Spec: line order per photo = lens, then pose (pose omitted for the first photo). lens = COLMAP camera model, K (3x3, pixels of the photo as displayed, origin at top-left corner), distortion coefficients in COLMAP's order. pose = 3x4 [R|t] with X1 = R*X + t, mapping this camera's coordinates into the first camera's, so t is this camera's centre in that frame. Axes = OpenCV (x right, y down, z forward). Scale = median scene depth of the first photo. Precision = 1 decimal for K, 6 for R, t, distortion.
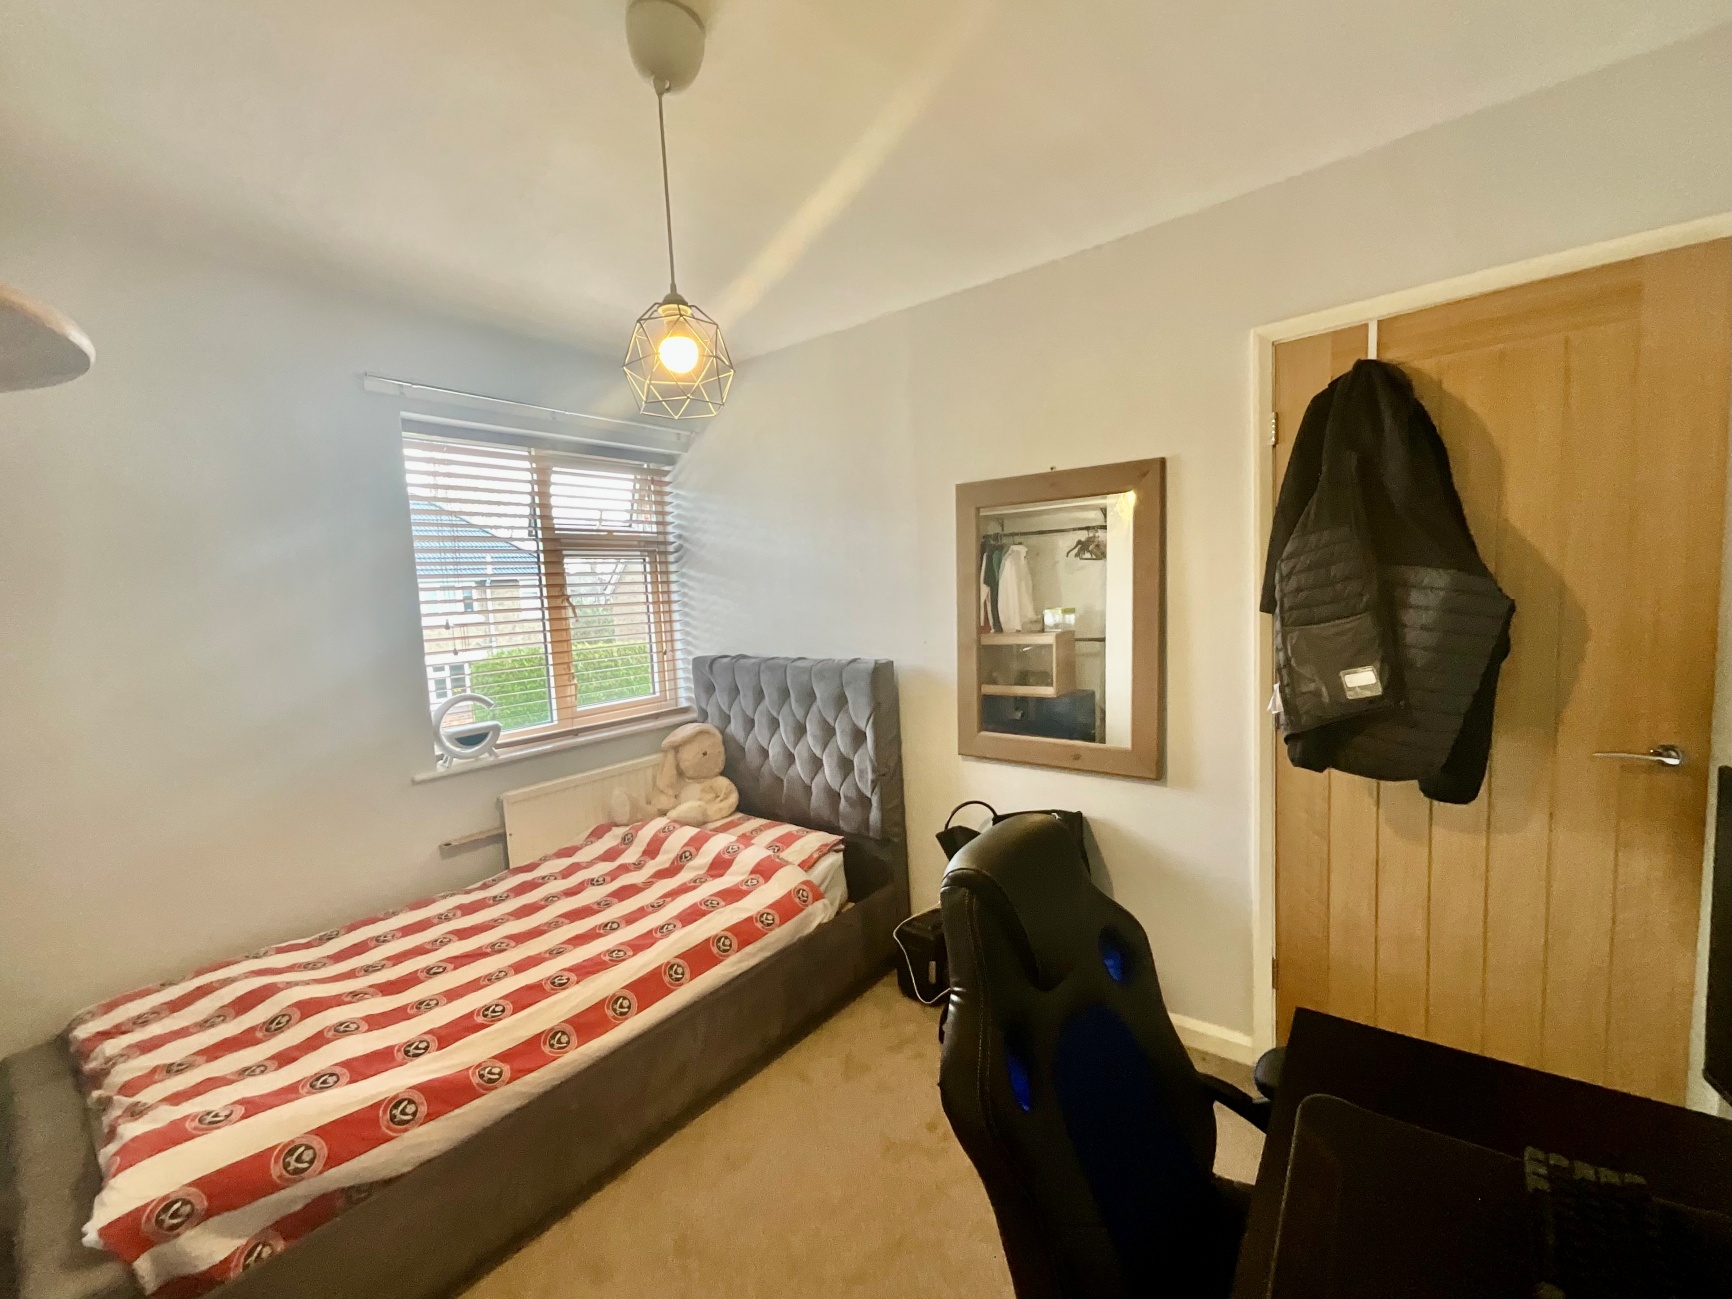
lens RADIAL K [[710.3, 0, 862.5], [0, 710.3, 646.2], [0, 0, 1]] dist [0.000168, 0.000593]
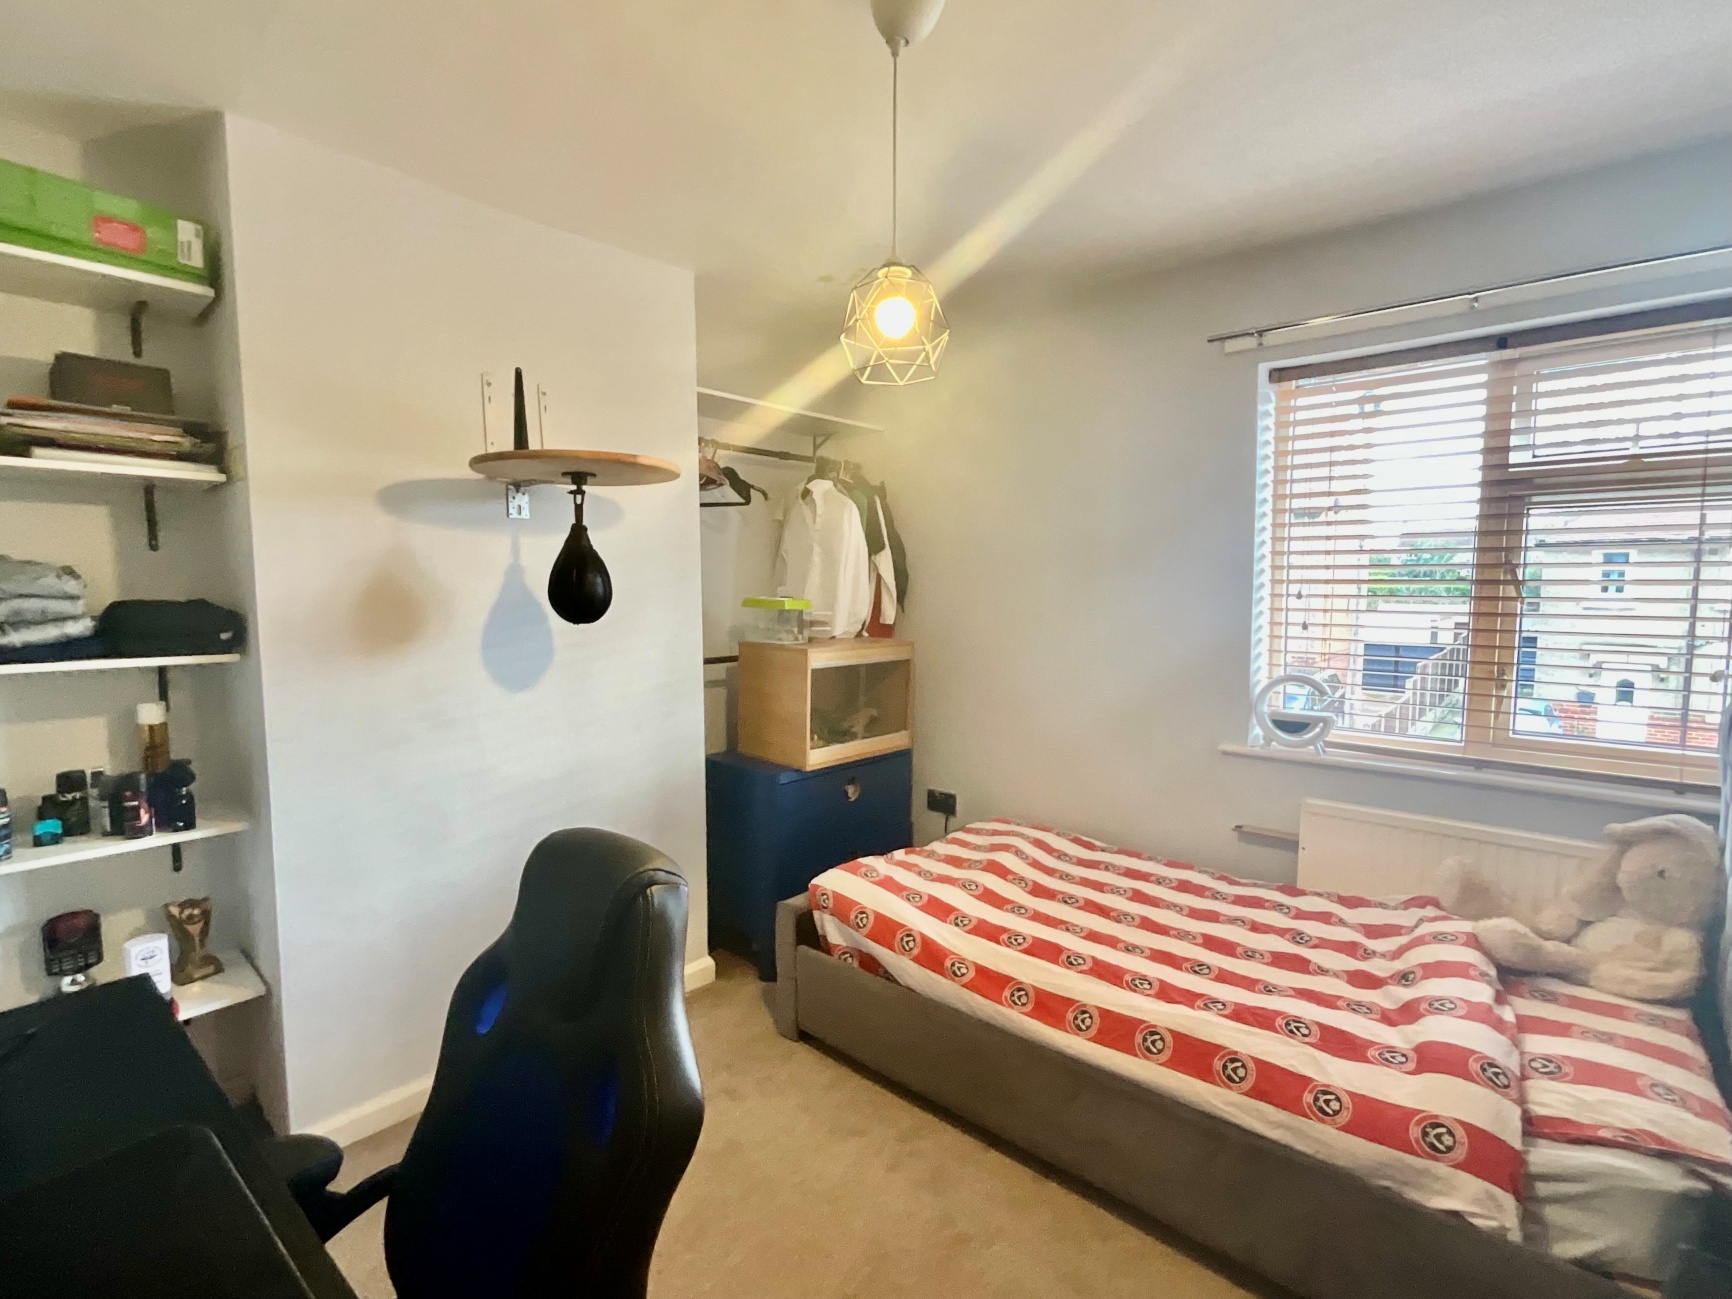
lens RADIAL K [[798.2, 0, 867.3], [0, 798.2, 641.4], [0, 0, 1]] dist [-0.001749, 0.000224]
pose [[-0.033763, 0.121051, -0.992072, 0.522609], [-0.084808, 0.988711, 0.123527, -0.058781], [0.995825, 0.088307, -0.023116, 0.604443]]
